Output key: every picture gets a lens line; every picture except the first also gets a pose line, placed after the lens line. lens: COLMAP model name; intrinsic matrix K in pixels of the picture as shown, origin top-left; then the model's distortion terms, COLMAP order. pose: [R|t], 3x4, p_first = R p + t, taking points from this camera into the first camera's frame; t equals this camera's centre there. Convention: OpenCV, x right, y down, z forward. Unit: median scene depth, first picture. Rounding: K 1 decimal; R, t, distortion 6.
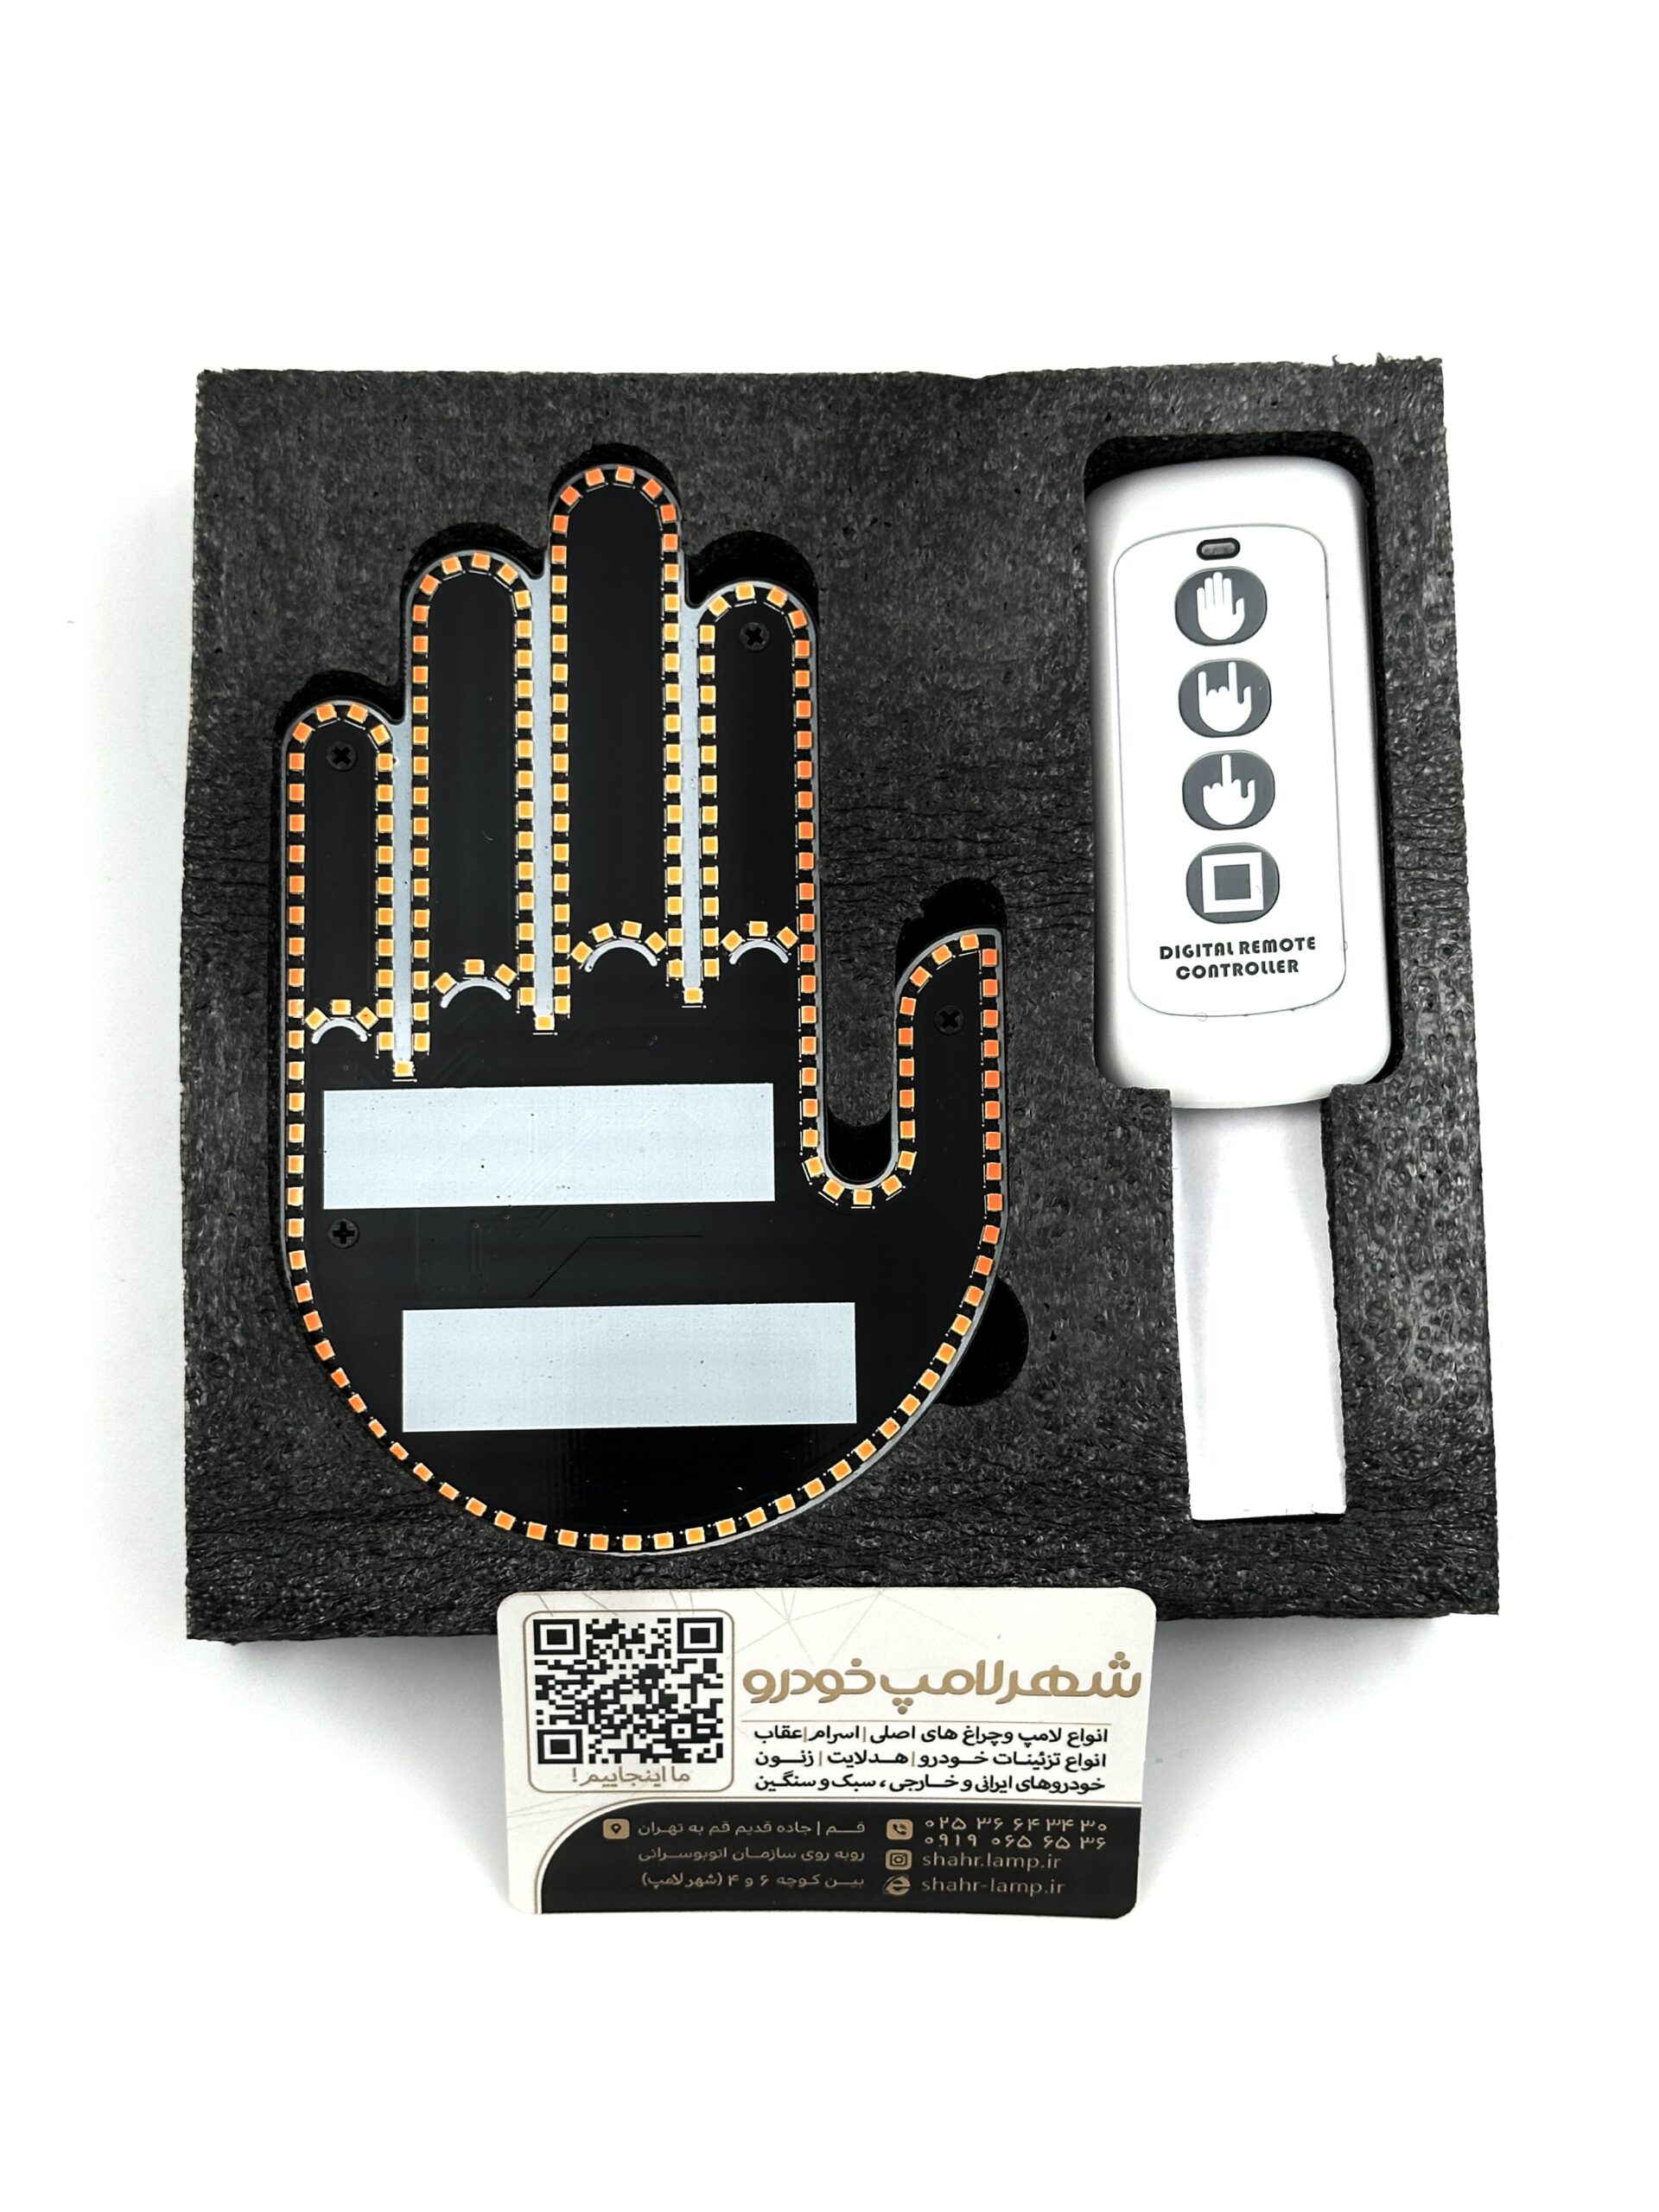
lens RADIAL K [[3232.8, 0, 824.7], [0, 3232.8, 1116.1], [0, 0, 1]] dist [0.141165, 0.000000]
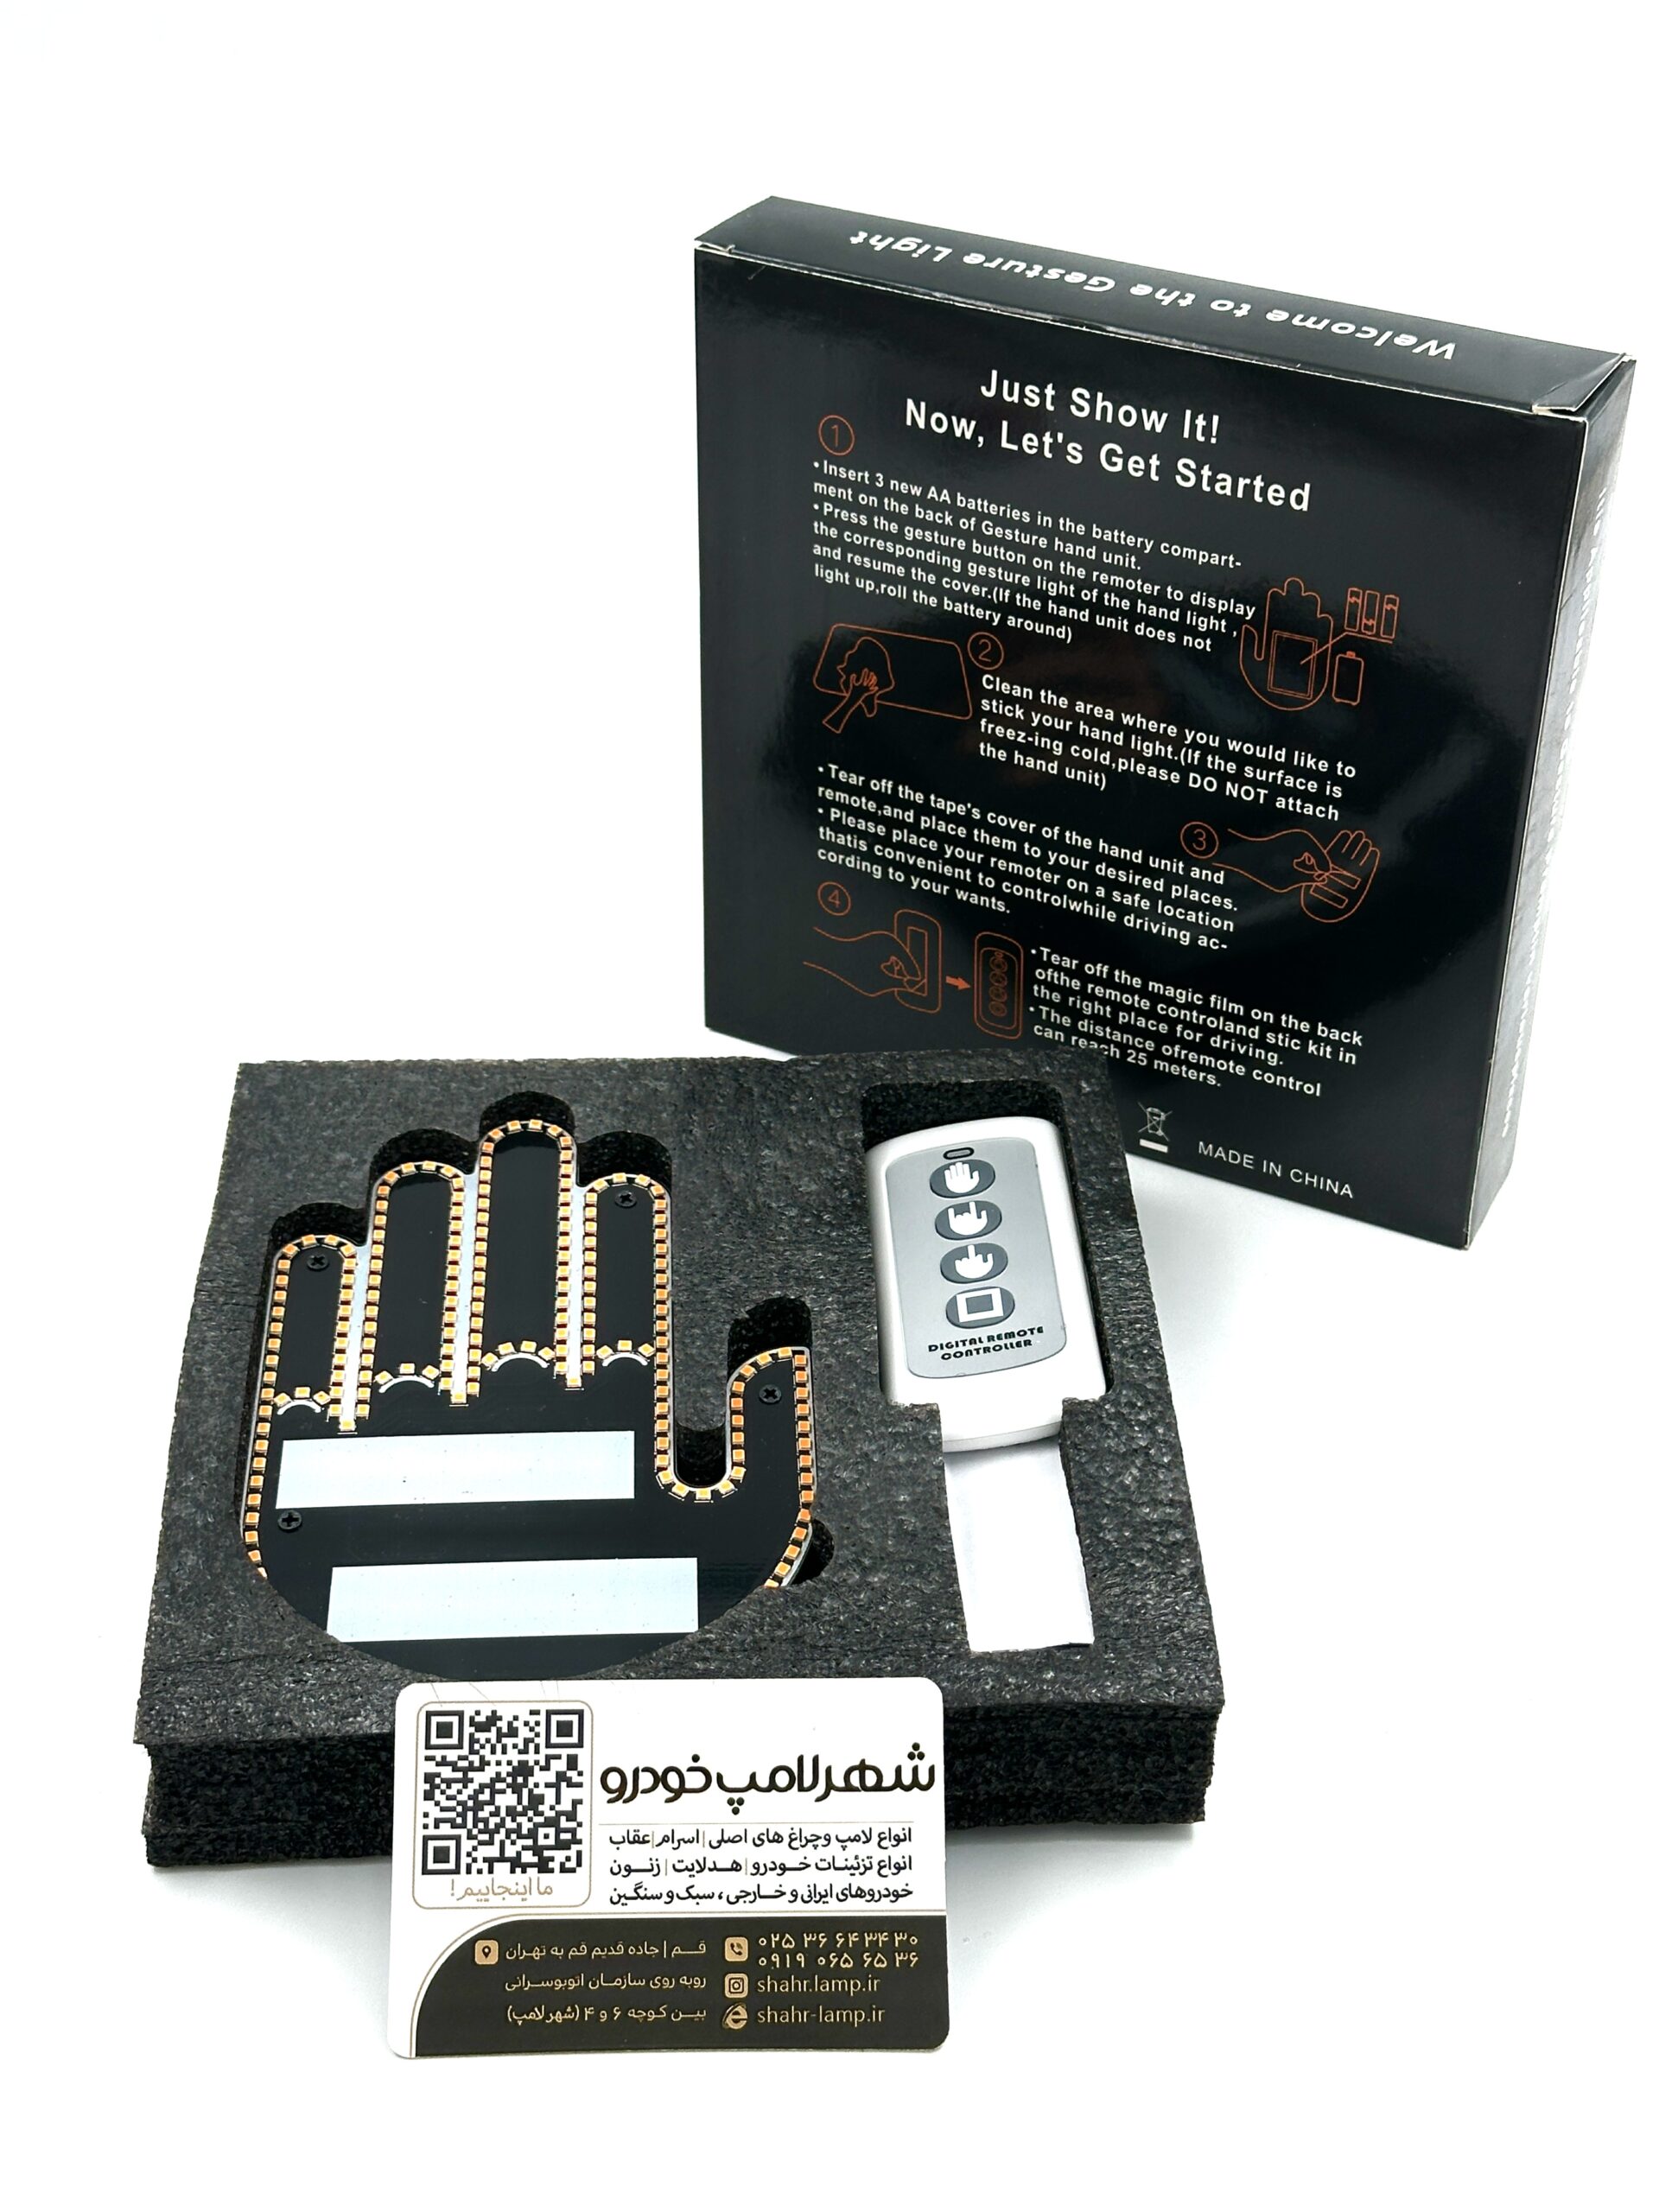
lens RADIAL K [[3232.8, 0, 827.0], [0, 3232.8, 1101.1], [0, 0, 1]] dist [0.141165, 0.000000]
pose [[0.999563, -0.017196, 0.024057, 0.032590], [0.028929, 0.737161, -0.675098, 0.779042], [-0.006125, 0.675499, 0.737336, -0.042248]]
